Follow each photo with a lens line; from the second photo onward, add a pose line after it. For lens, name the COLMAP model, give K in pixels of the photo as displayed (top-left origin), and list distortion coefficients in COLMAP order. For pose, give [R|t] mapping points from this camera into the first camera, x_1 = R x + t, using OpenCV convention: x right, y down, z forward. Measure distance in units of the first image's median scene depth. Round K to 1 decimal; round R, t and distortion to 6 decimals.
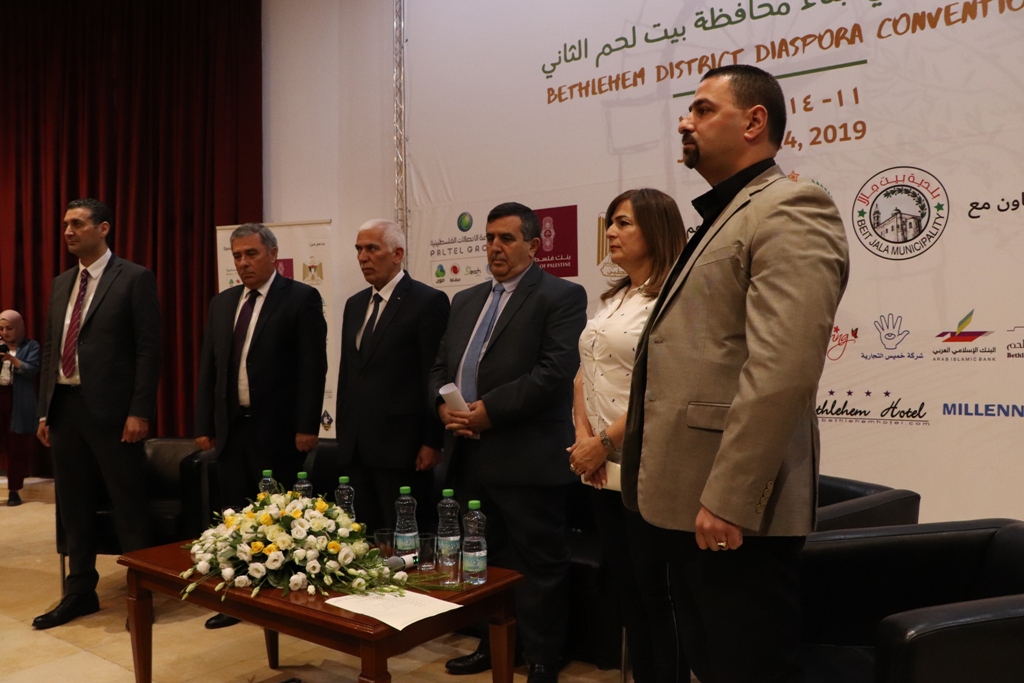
lens RADIAL K [[846.2, 0, 502.0], [0, 846.2, 358.5], [0, 0, 1]] dist [-0.185008, 0.142491]
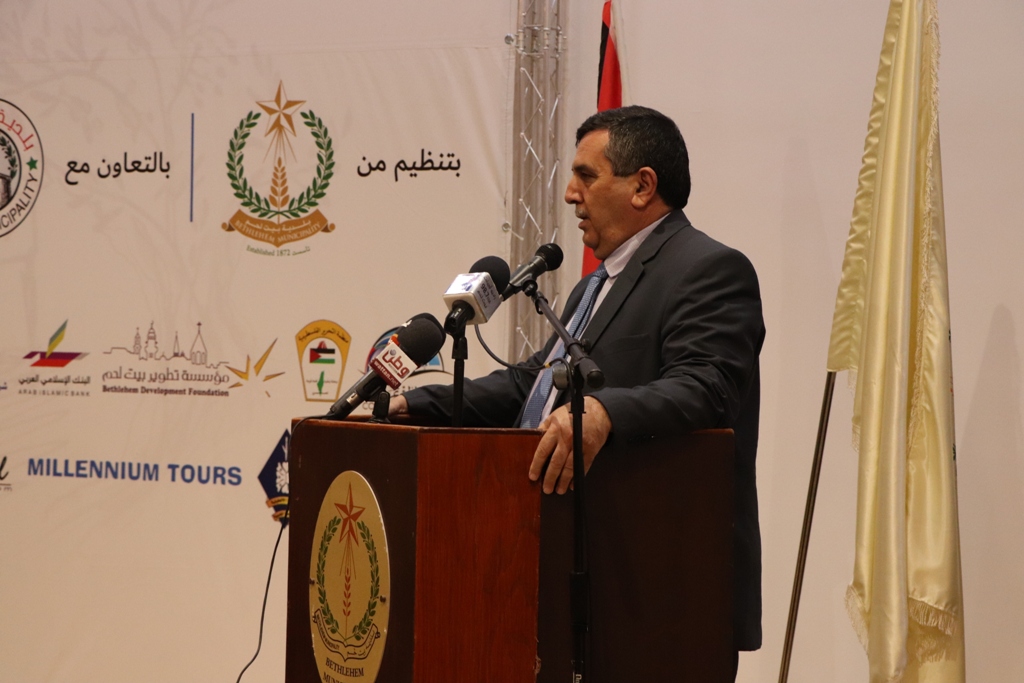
lens RADIAL K [[2390.0, 0, 511.5], [0, 2390.0, 343.3], [0, 0, 1]] dist [0.408059, 0.000000]
pose [[0.986105, 0.030432, 0.163310, 0.593073], [-0.028602, 0.999499, -0.013545, -0.023045], [-0.163641, 0.008686, 0.986482, -1.019331]]
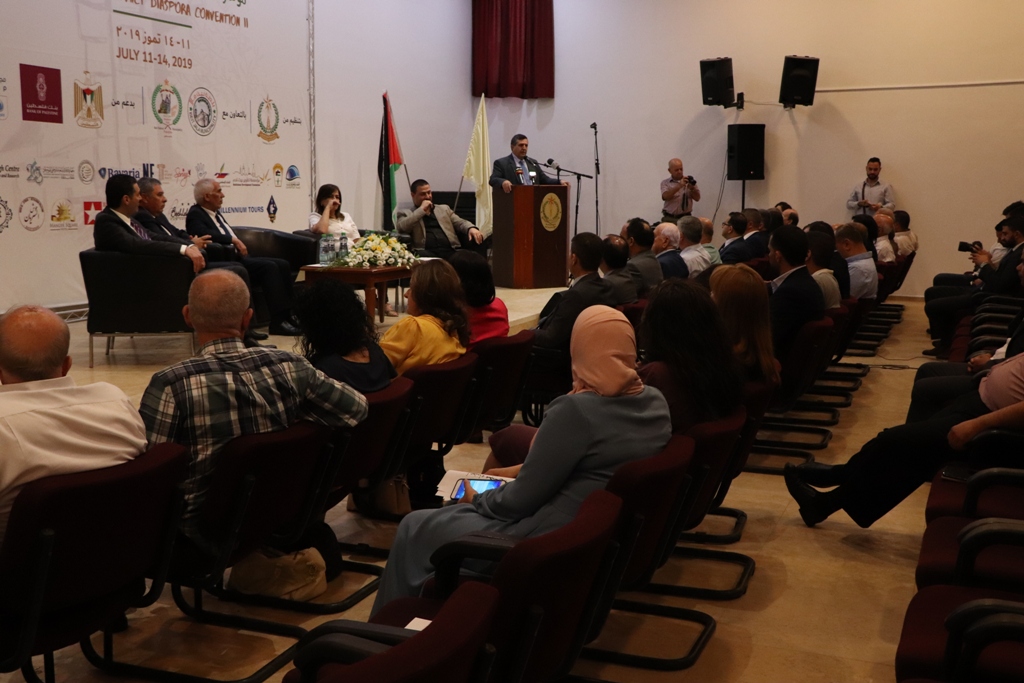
lens RADIAL K [[1179.5, 0, 503.5], [0, 1179.5, 331.3], [0, 0, 1]] dist [0.036931, 0.000000]
pose [[-0.248118, -0.111126, 0.962335, -2.536621], [0.004416, 0.993259, 0.115835, 0.021751], [-0.968720, 0.032990, -0.245955, 1.020619]]
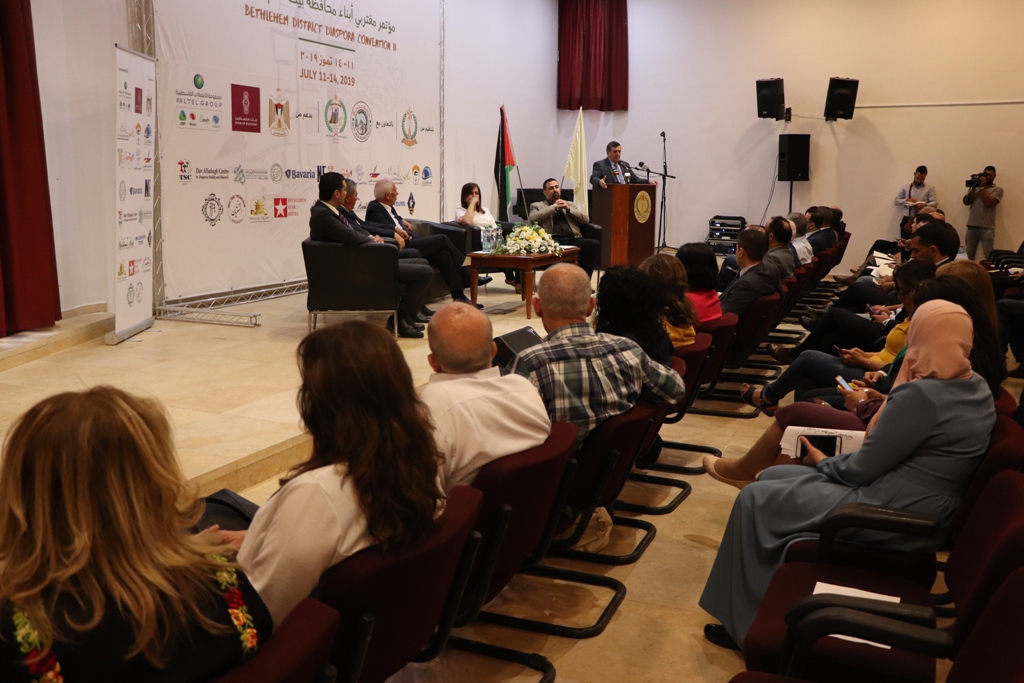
lens RADIAL K [[973.2, 0, 504.2], [0, 973.2, 335.4], [0, 0, 1]] dist [-0.084853, 0.000000]
pose [[-0.229006, -0.144366, 0.962660, -2.391529], [0.001728, 0.988879, 0.148709, 0.016494], [-0.973423, 0.035719, -0.226210, 1.257787]]
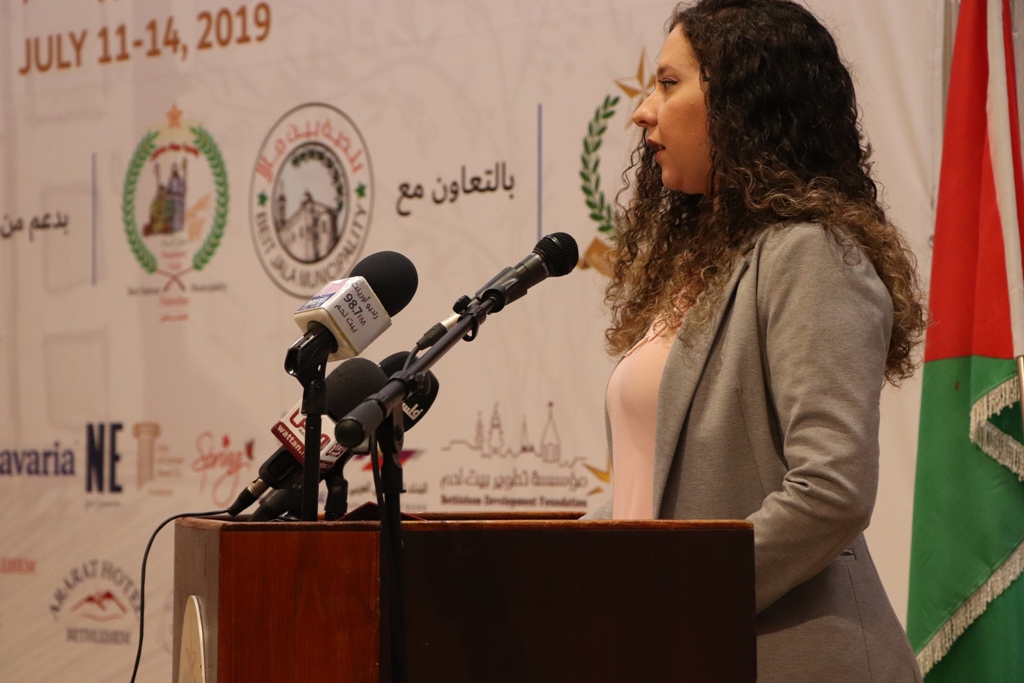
lens RADIAL K [[3196.8, 0, 512.2], [0, 3196.8, 339.5], [0, 0, 1]] dist [0.654835, 0.000000]
pose [[0.982876, 0.005286, -0.184193, 0.959802], [-0.014214, 0.998785, -0.047187, -0.009258], [0.183719, 0.048997, 0.981757, -0.840228]]
